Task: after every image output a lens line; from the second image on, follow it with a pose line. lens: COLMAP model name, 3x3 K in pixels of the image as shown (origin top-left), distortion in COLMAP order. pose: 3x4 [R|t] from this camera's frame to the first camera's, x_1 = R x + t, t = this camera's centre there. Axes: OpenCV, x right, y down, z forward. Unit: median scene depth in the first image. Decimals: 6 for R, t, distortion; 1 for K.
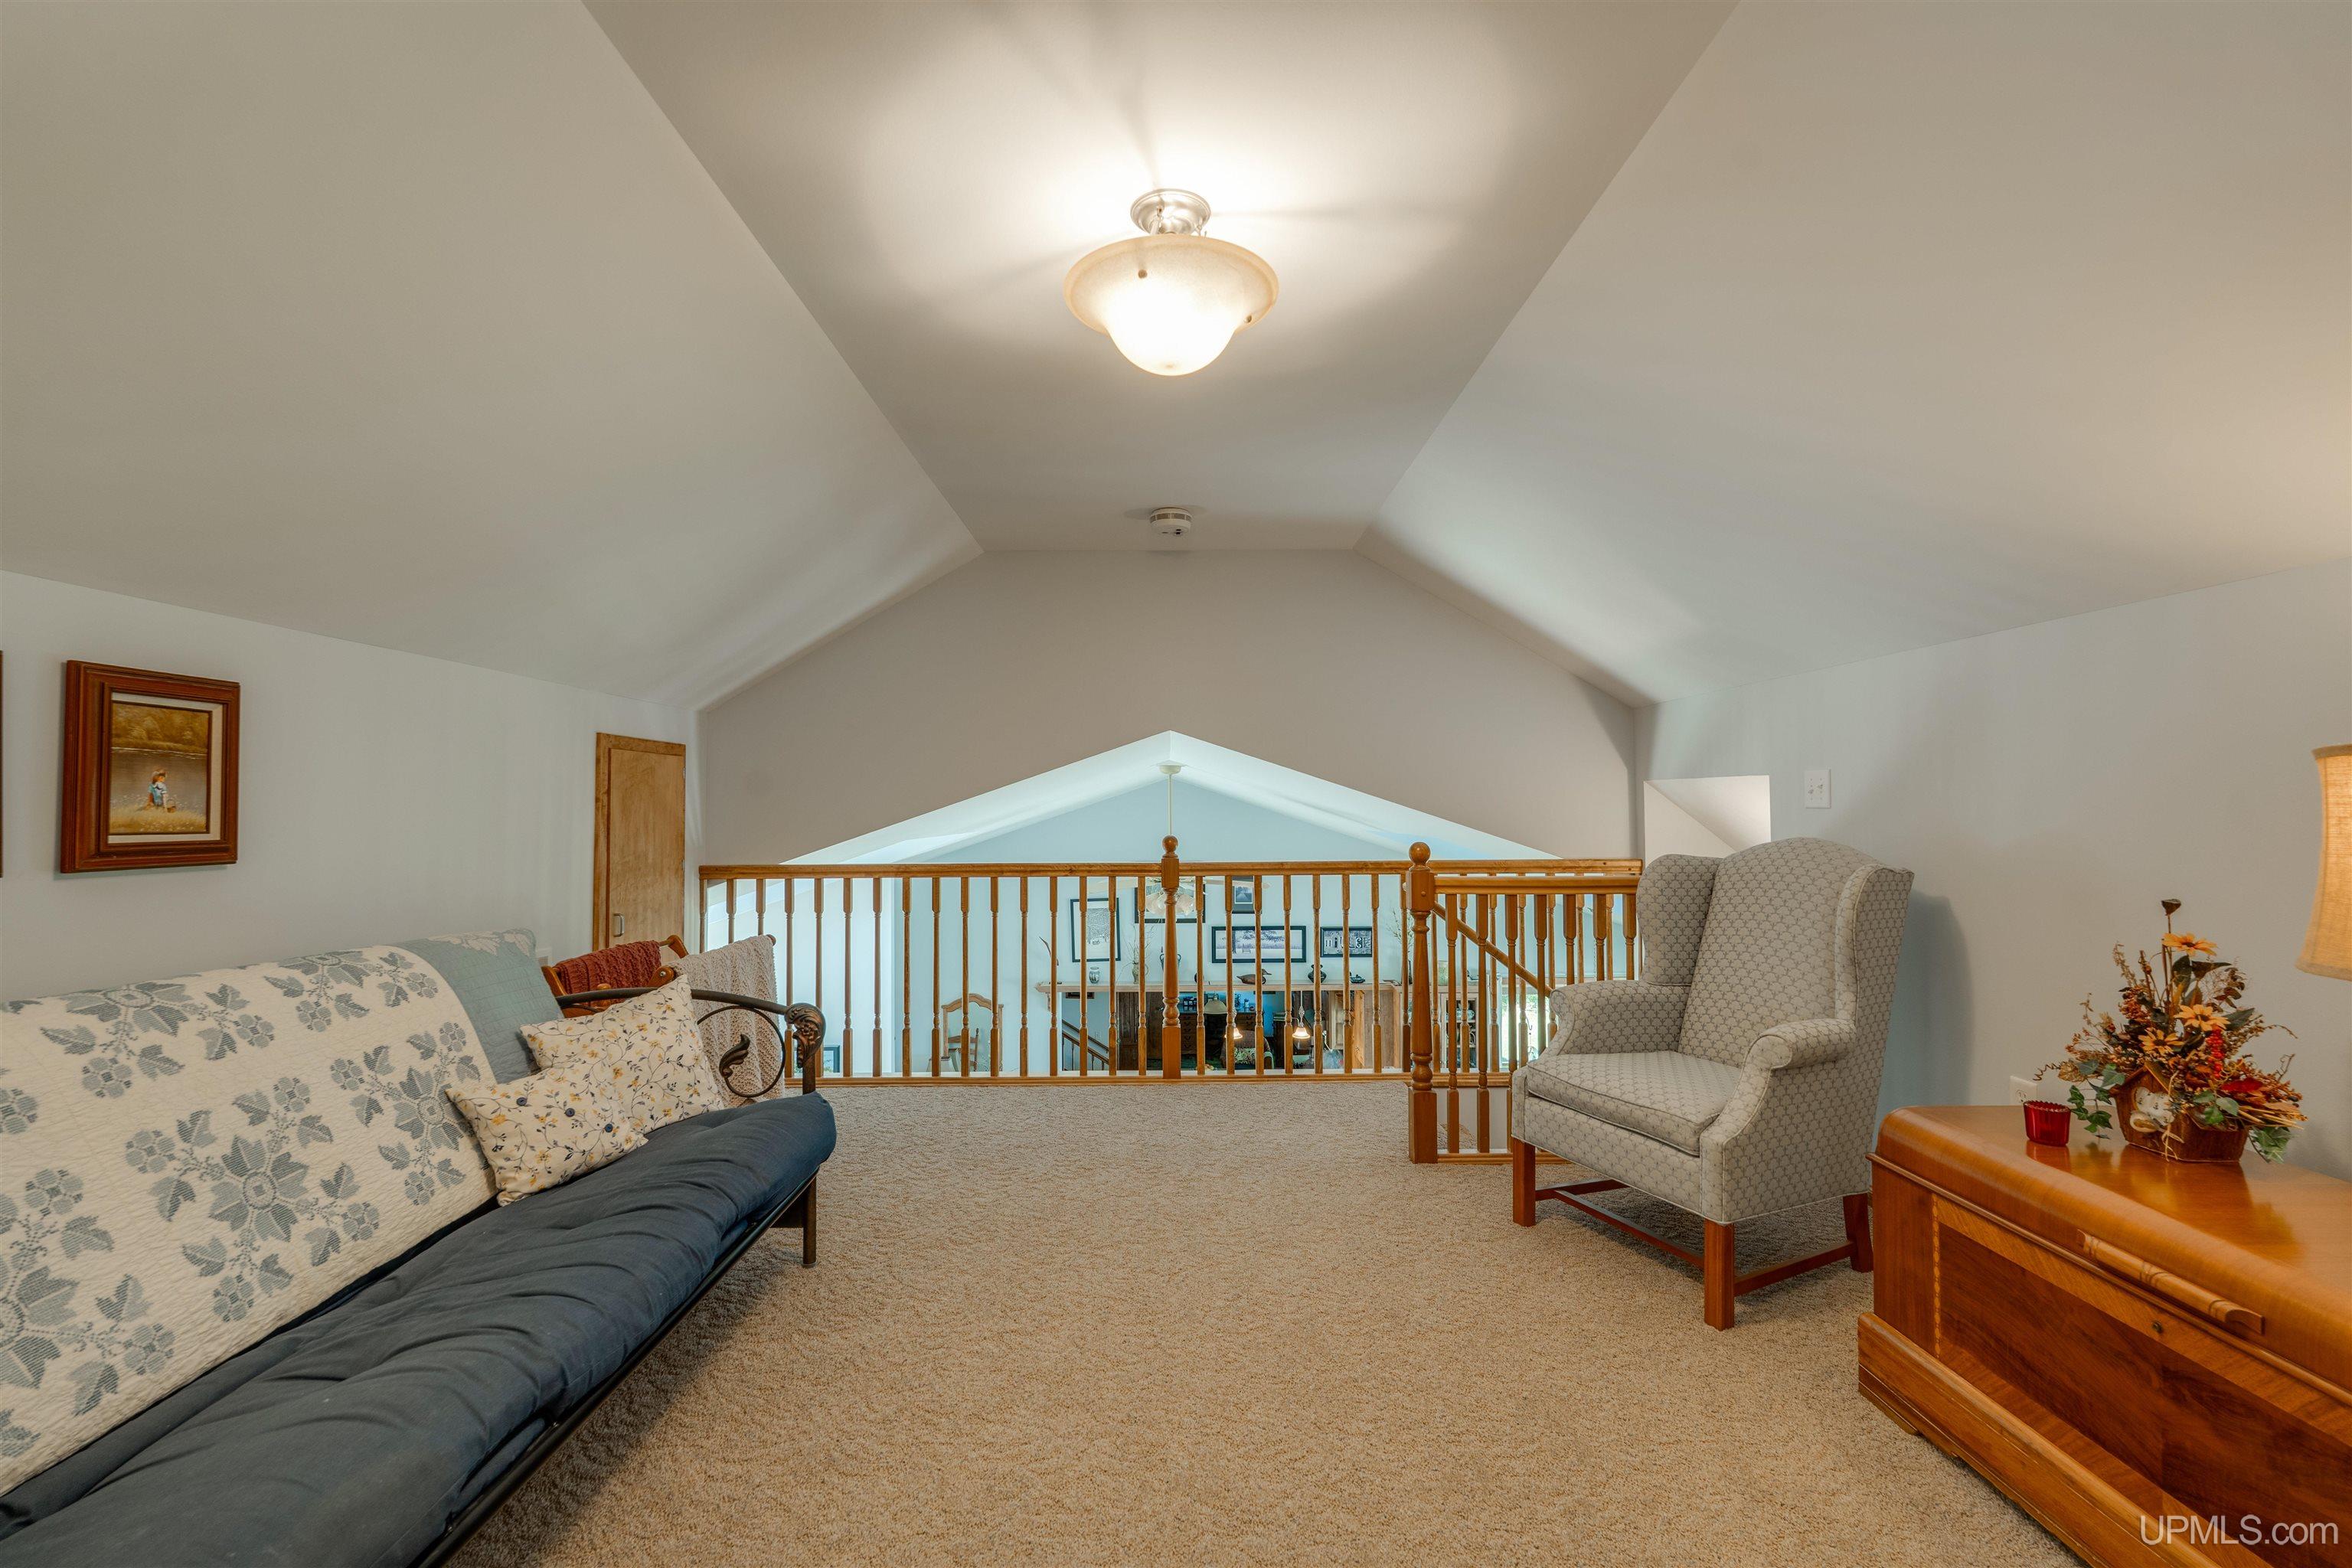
lens RADIAL K [[1029.7, 0, 1184.5], [0, 1029.7, 787.4], [0, 0, 1]] dist [-0.005563, 0.001365]
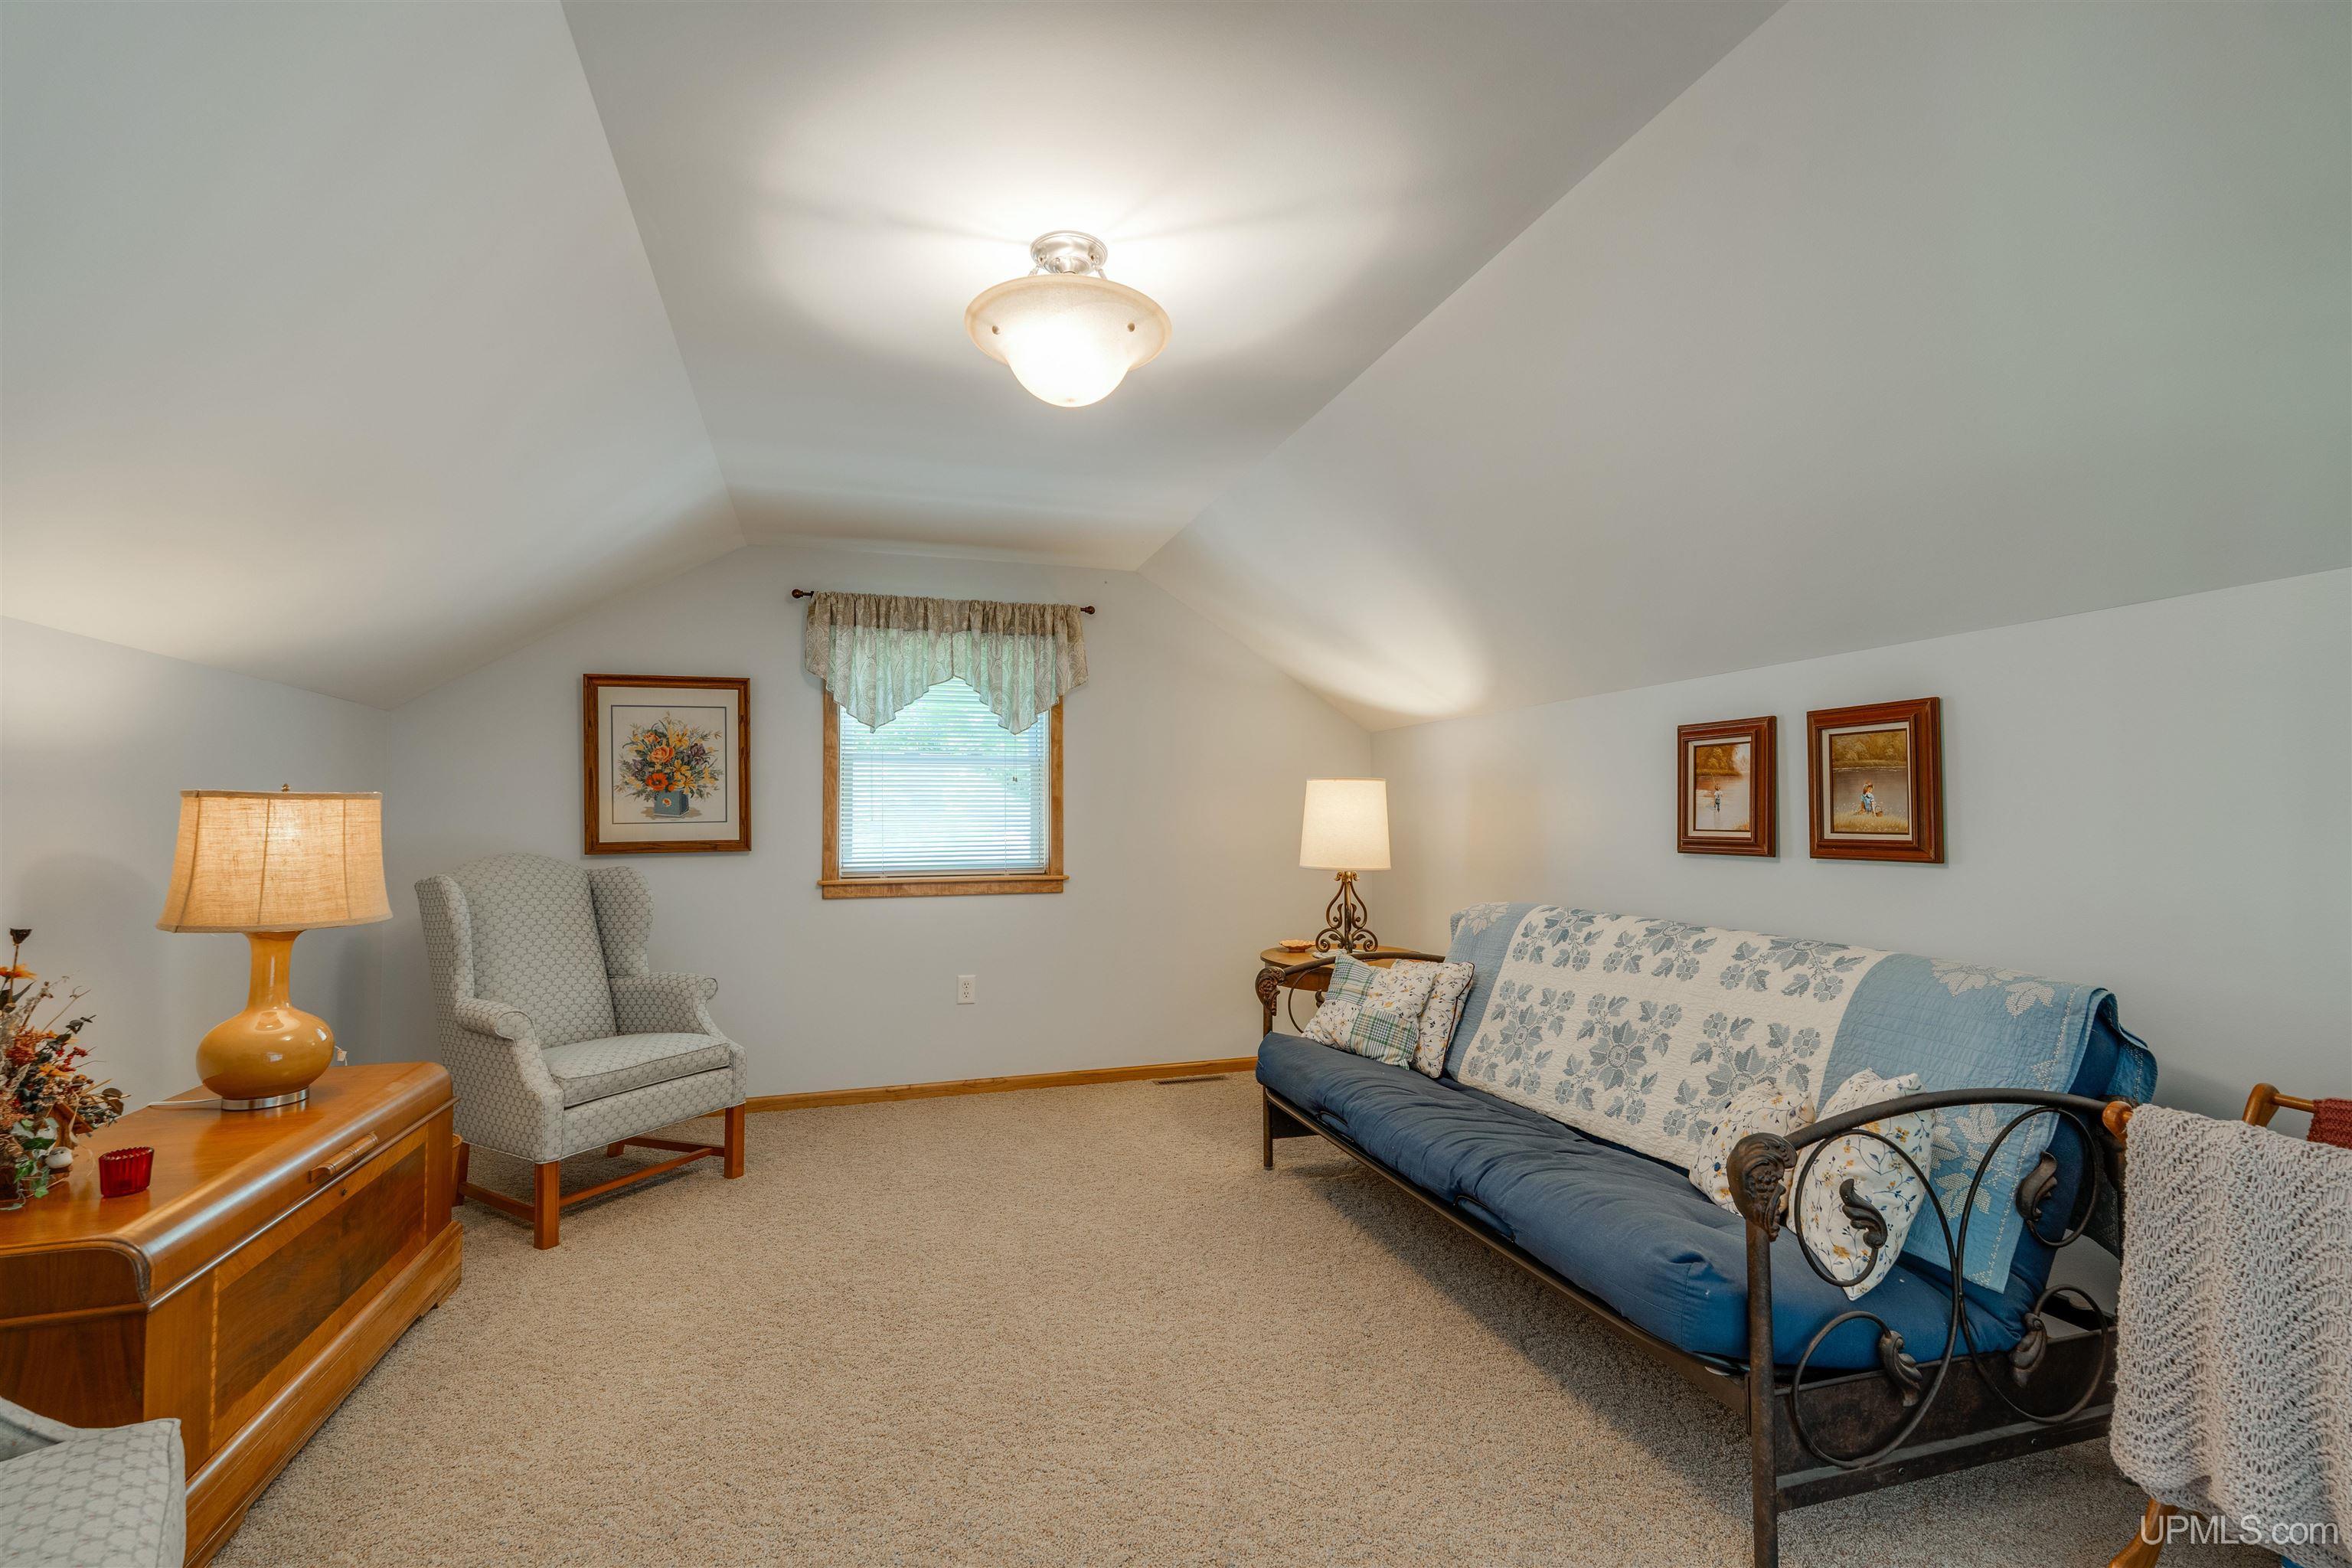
lens RADIAL K [[1029.7, 0, 1171.3], [0, 1029.7, 794.9], [0, 0, 1]] dist [-0.005563, 0.001365]
pose [[-0.954912, 0.002831, -0.296875, 0.197078], [0.015210, 0.999108, -0.039397, 0.035675], [0.296498, -0.042136, -0.954103, 2.004177]]
